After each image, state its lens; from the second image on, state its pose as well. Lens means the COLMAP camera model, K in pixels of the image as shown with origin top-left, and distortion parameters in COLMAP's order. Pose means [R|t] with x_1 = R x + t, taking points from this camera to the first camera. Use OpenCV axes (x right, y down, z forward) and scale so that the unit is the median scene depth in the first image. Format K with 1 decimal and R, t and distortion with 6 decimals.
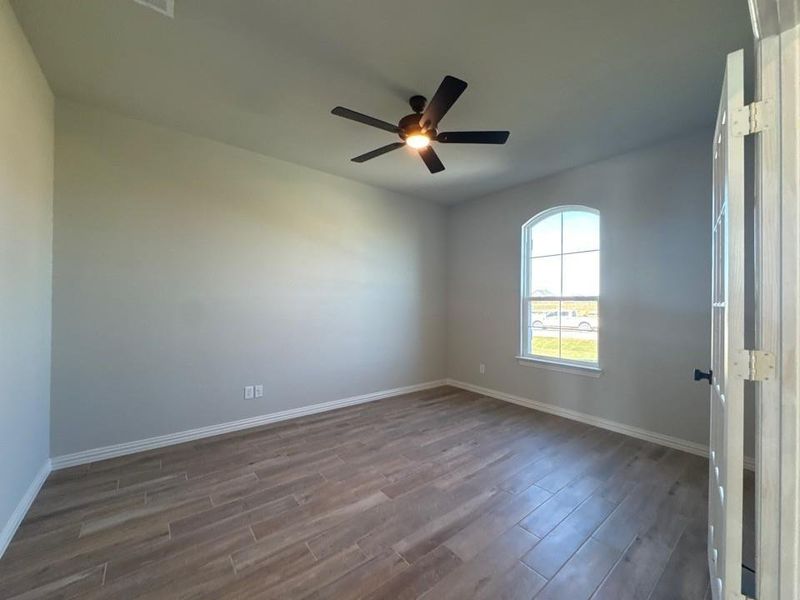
lens RADIAL K [[316.3, 0, 399.7], [0, 316.3, 300.5], [0, 0, 1]] dist [-0.013078, 0.000033]
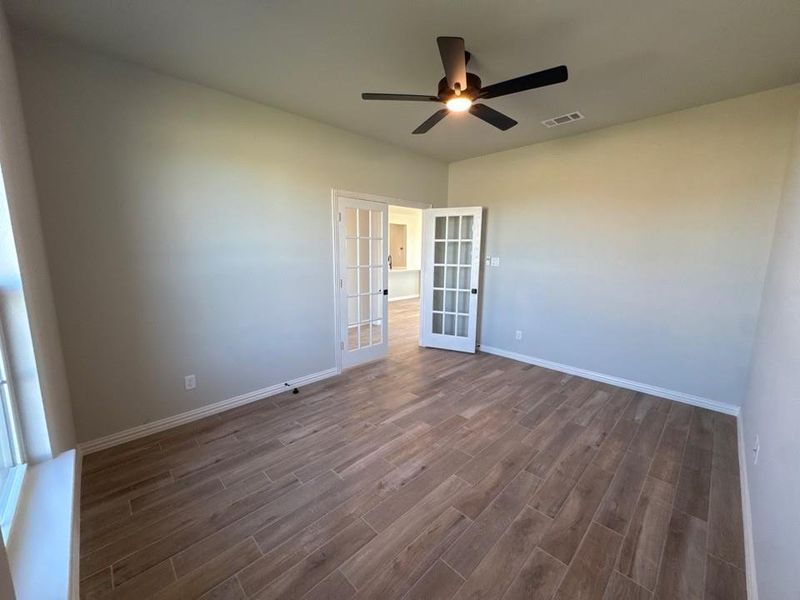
lens RADIAL K [[316.3, 0, 400.0], [0, 316.3, 298.9], [0, 0, 1]] dist [-0.013078, 0.000033]
pose [[-0.994195, 0.002418, -0.107569, 0.317165], [-0.013256, 0.989379, 0.144754, -0.068624], [0.106776, 0.145340, -0.983603, 1.907012]]
